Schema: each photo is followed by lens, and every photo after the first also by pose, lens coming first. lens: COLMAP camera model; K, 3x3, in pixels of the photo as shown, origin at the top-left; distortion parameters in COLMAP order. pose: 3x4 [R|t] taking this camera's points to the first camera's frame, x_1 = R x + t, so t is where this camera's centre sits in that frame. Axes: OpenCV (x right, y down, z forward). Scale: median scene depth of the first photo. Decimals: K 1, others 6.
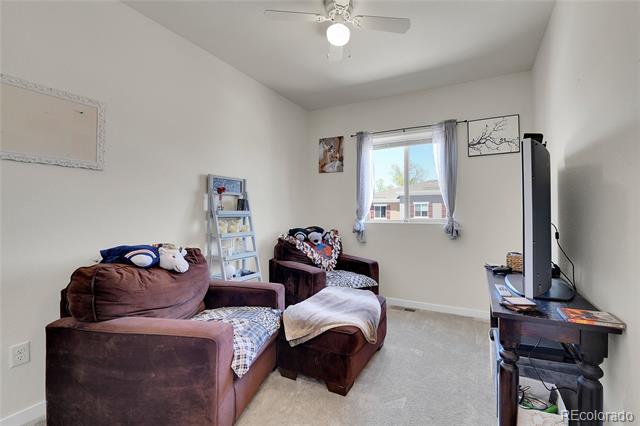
lens RADIAL K [[258.2, 0, 320.0], [0, 258.2, 213.0], [0, 0, 1]] dist [-0.014363, -0.000202]
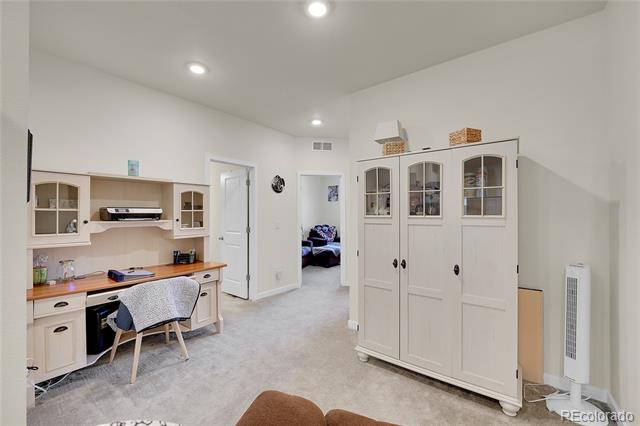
lens RADIAL K [[258.2, 0, 320.0], [0, 258.2, 213.0], [0, 0, 1]] dist [-0.014363, -0.000202]
pose [[0.993183, -0.002986, -0.116531, 0.219693], [0.002593, 0.999990, -0.003528, -0.050163], [0.116540, 0.003202, 0.993181, -1.462622]]
